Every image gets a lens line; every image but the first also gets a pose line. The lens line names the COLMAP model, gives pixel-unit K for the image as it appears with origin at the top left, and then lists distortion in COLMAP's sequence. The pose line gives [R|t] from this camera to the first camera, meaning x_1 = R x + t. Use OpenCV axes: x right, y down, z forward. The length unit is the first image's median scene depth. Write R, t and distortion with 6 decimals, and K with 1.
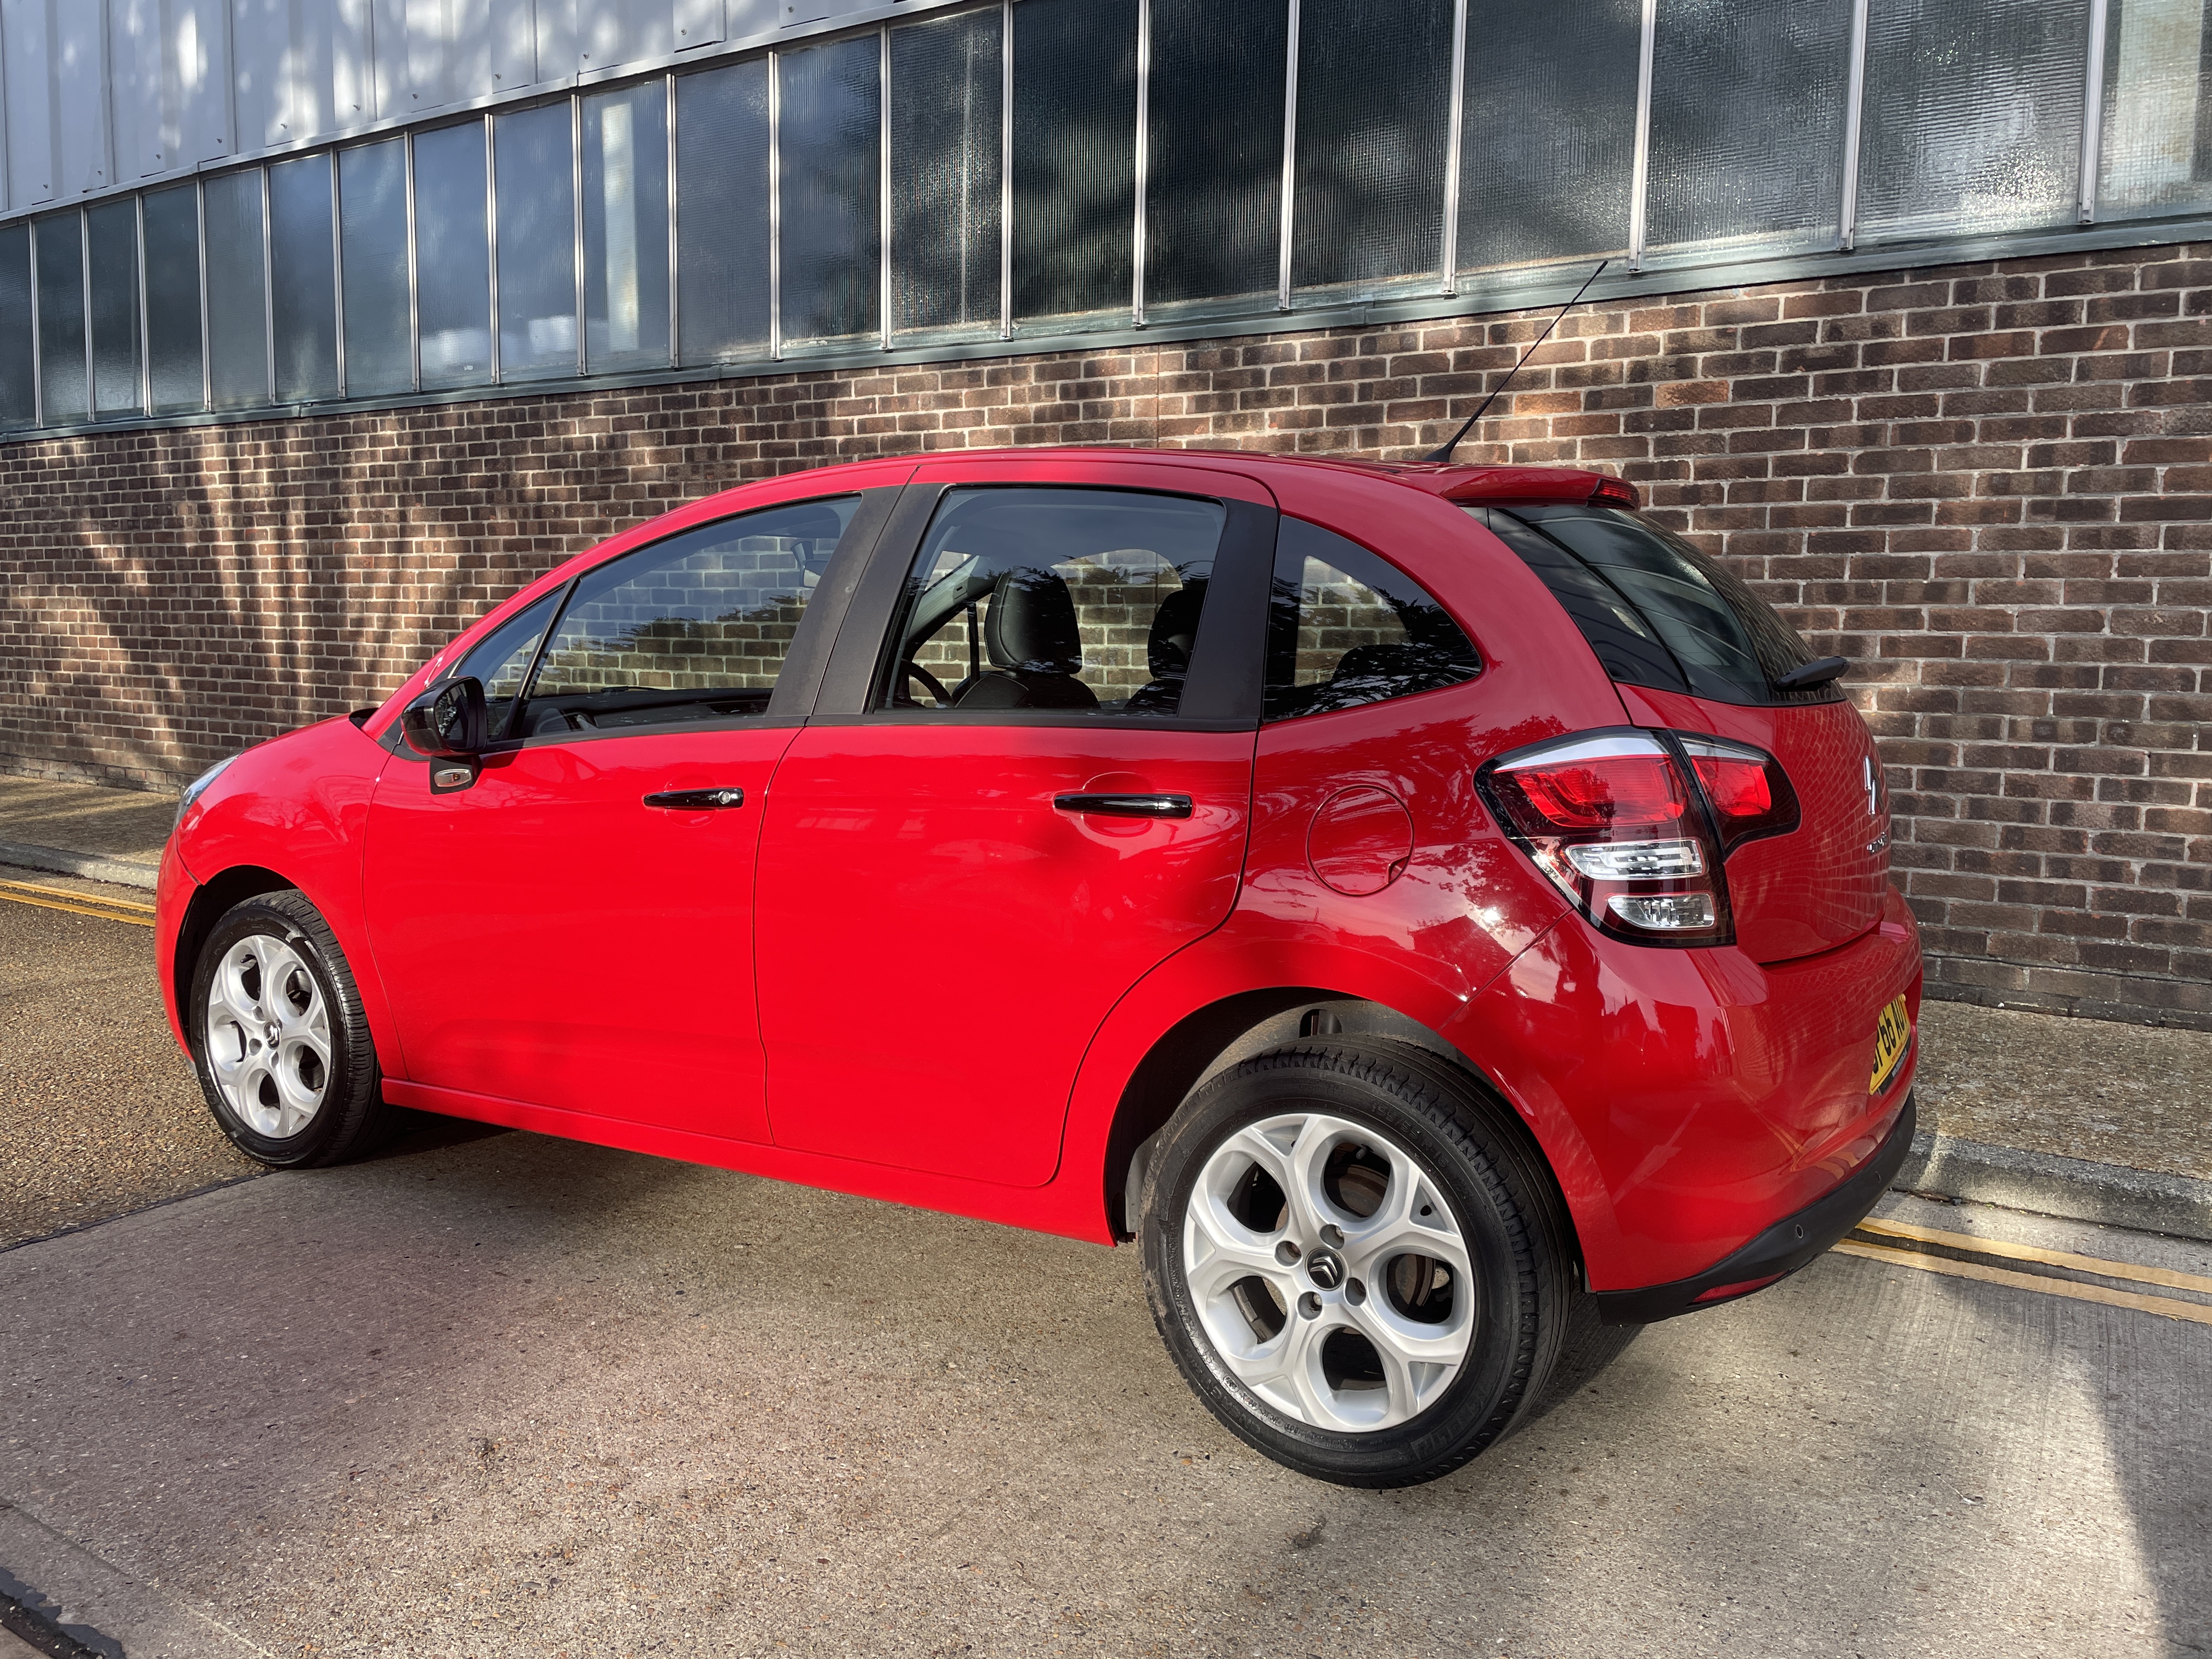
lens RADIAL K [[1664.1, 0, 1087.7], [0, 1664.1, 788.5], [0, 0, 1]] dist [0.086025, -0.111765]
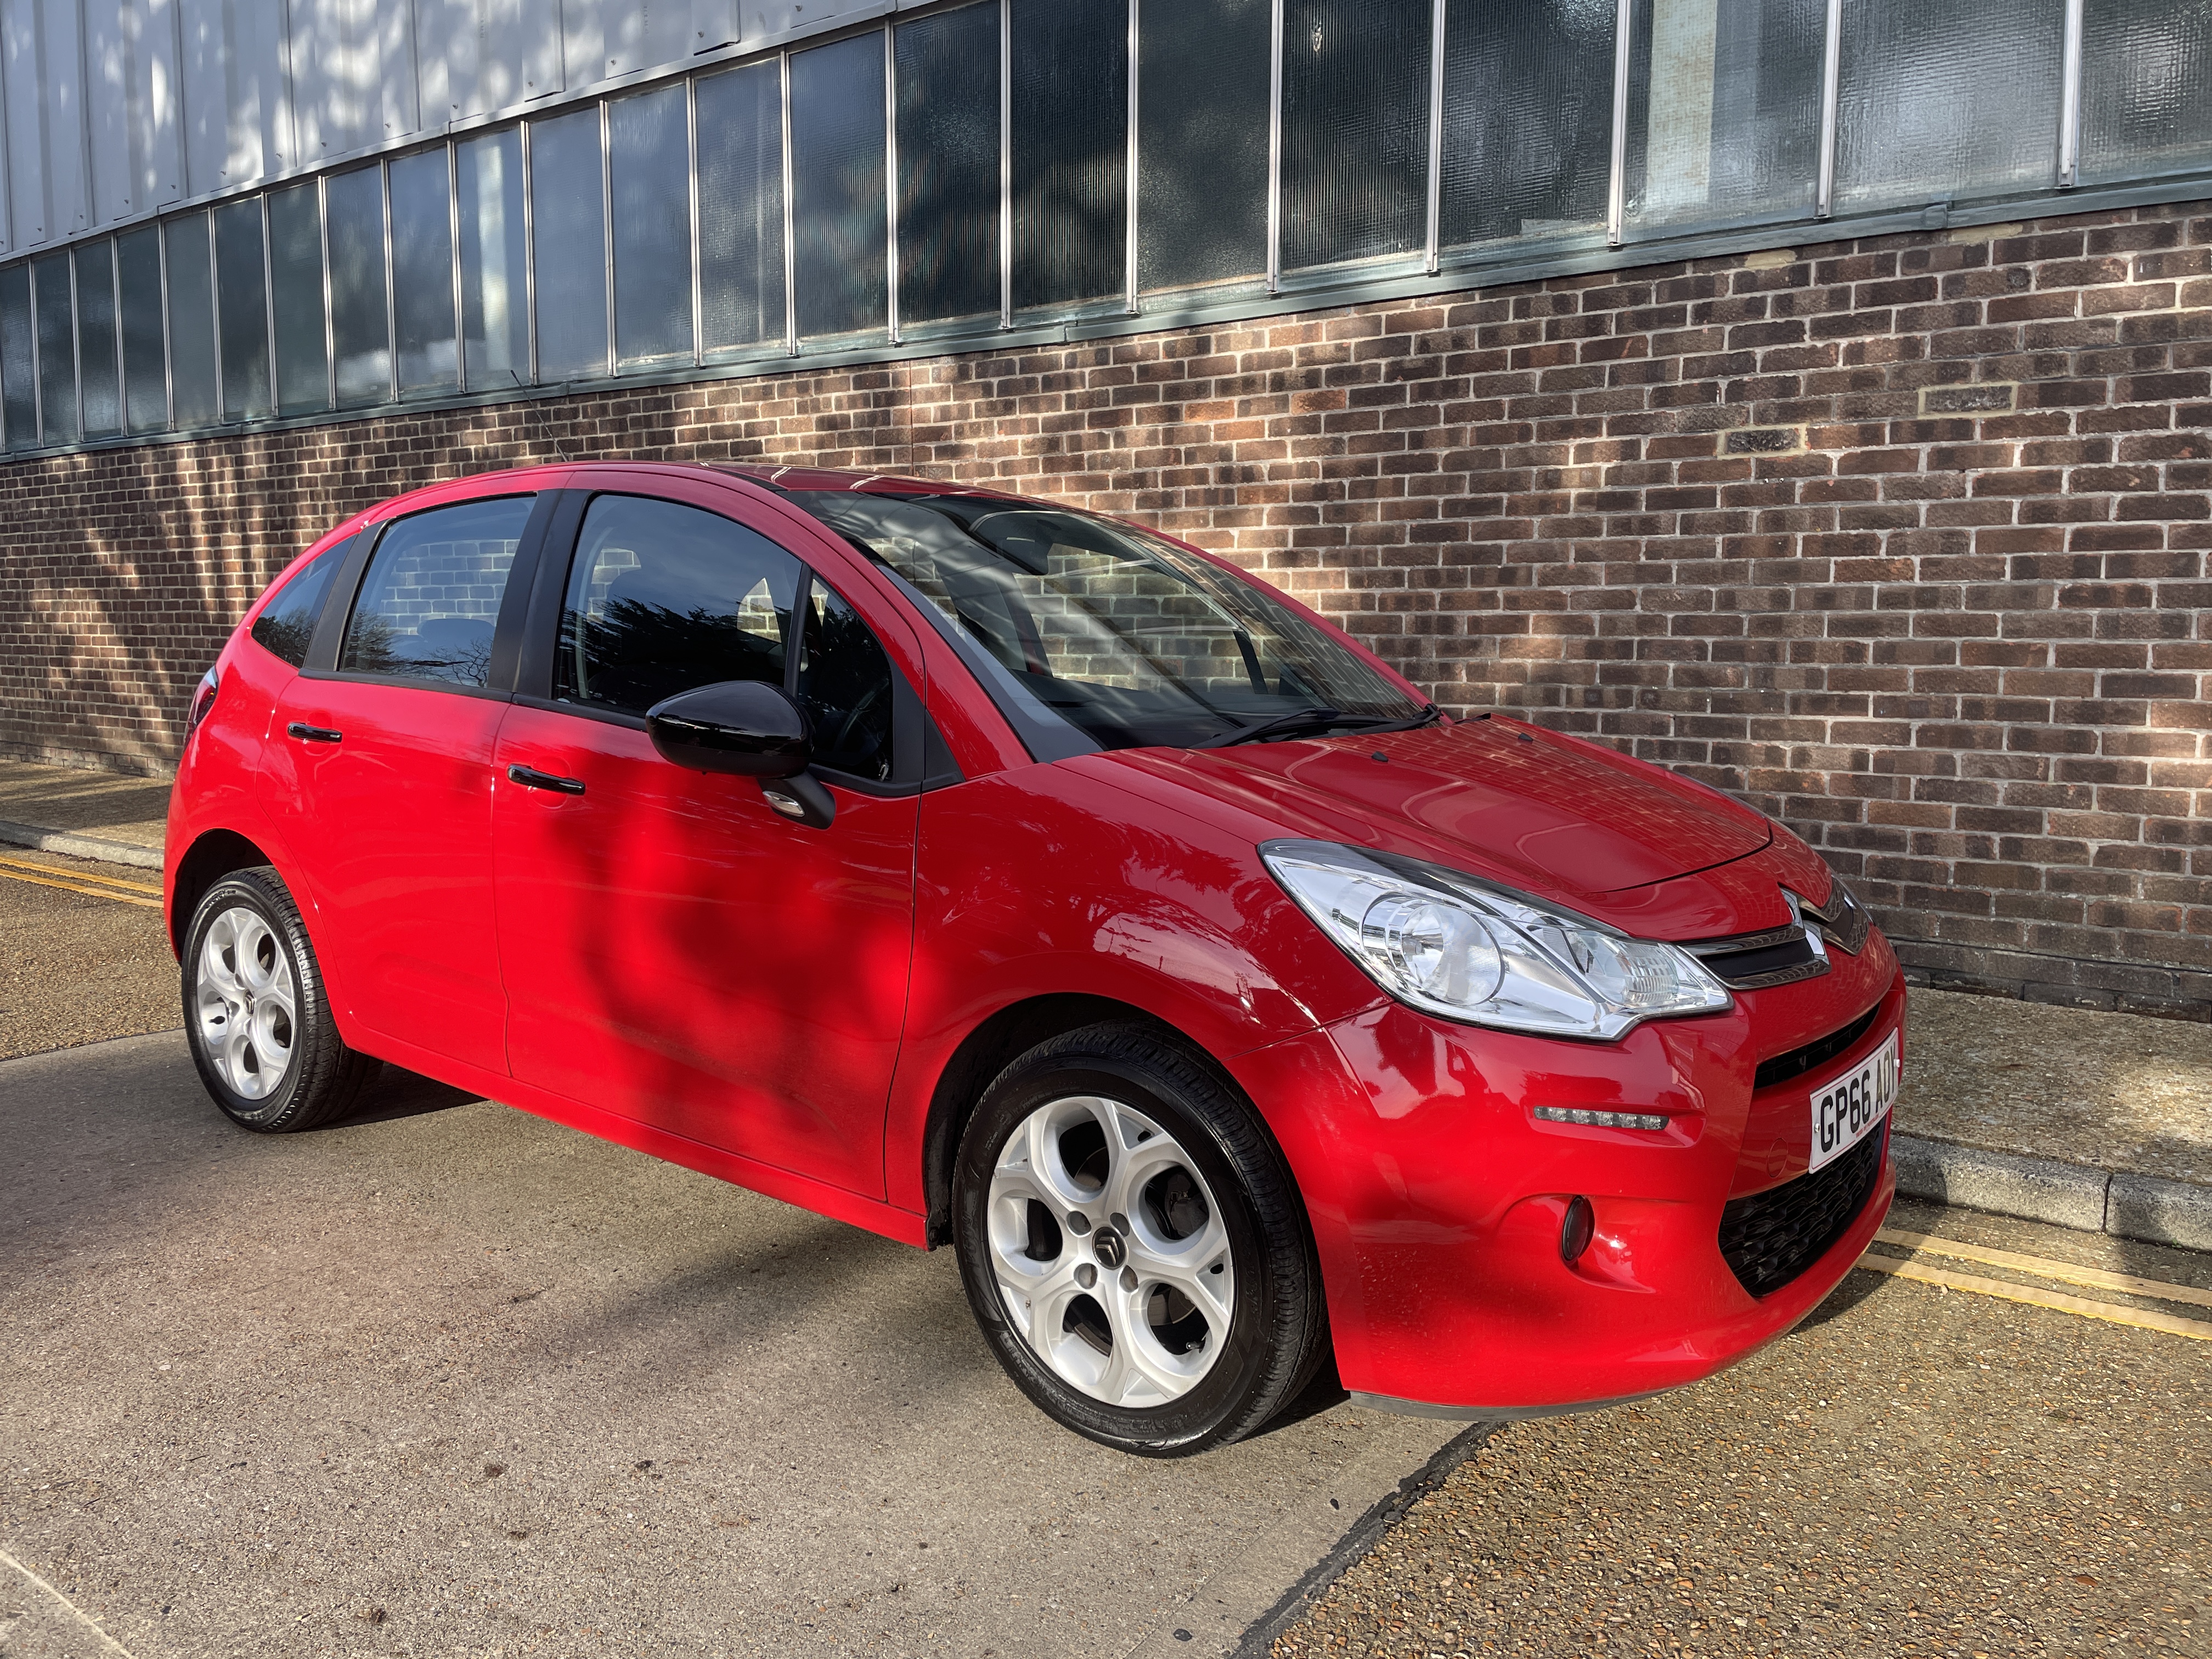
lens RADIAL K [[1664.1, 0, 1108.2], [0, 1664.1, 789.0], [0, 0, 1]] dist [0.086025, -0.111765]
pose [[0.998207, -0.004920, -0.059650, 0.260599], [0.005172, 0.999978, 0.004064, 0.017249], [0.059628, -0.004365, 0.998211, -0.113147]]
